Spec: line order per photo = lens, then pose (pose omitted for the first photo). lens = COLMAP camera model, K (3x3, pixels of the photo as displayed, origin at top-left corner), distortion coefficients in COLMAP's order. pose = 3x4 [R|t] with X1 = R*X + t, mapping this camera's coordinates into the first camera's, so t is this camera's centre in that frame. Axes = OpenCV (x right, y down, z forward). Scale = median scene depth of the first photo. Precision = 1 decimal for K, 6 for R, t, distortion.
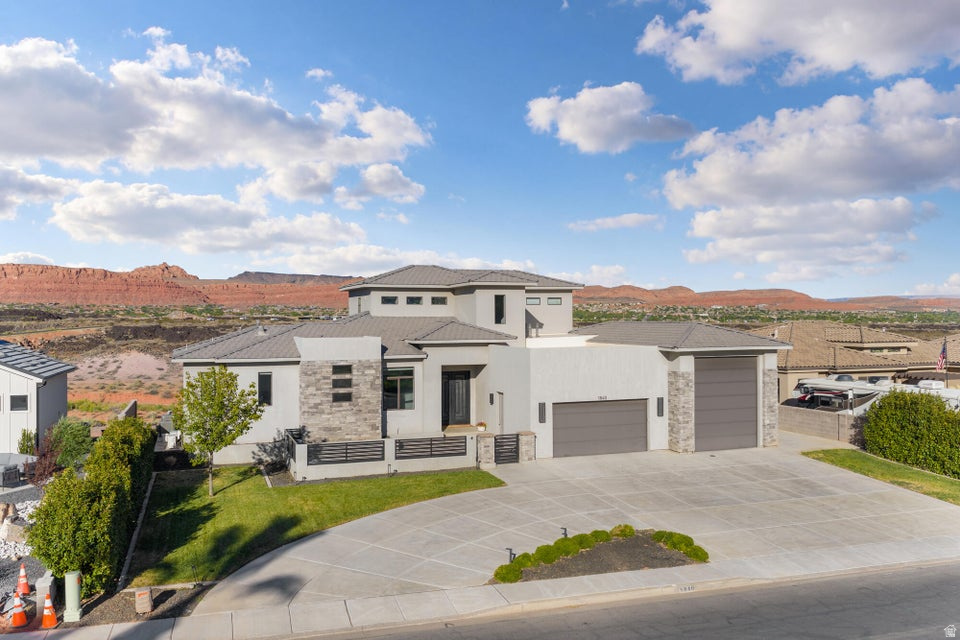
lens RADIAL K [[793.8, 0, 478.7], [0, 793.8, 318.1], [0, 0, 1]] dist [0.019914, -0.012234]
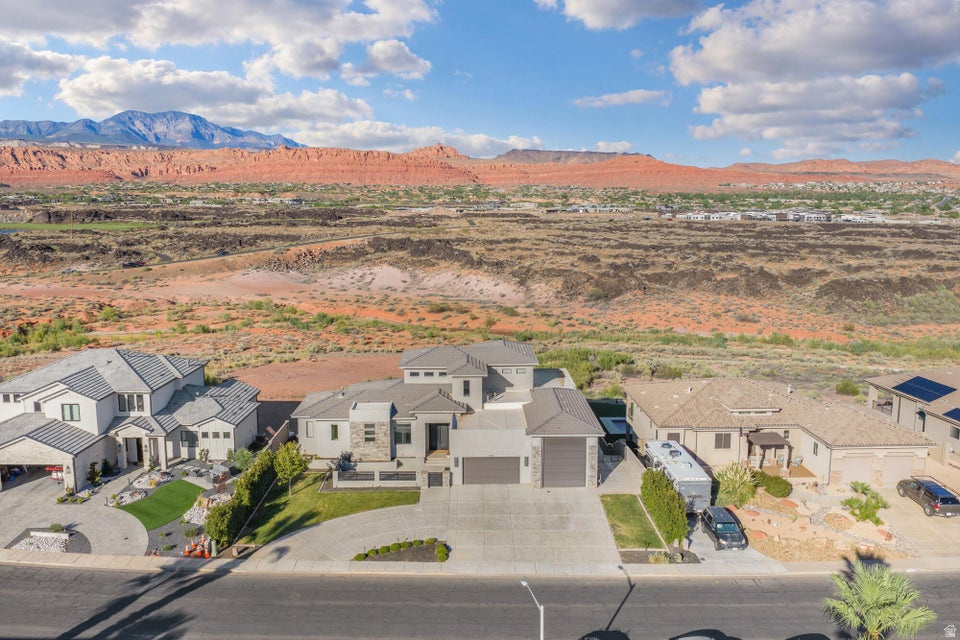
lens RADIAL K [[793.8, 0, 480.6], [0, 793.8, 321.5], [0, 0, 1]] dist [0.019914, -0.012234]
pose [[0.946239, 0.053831, -0.318957, 0.666093], [-0.001675, 0.986857, 0.161587, -0.483038], [0.323463, -0.152366, 0.933893, -0.672442]]
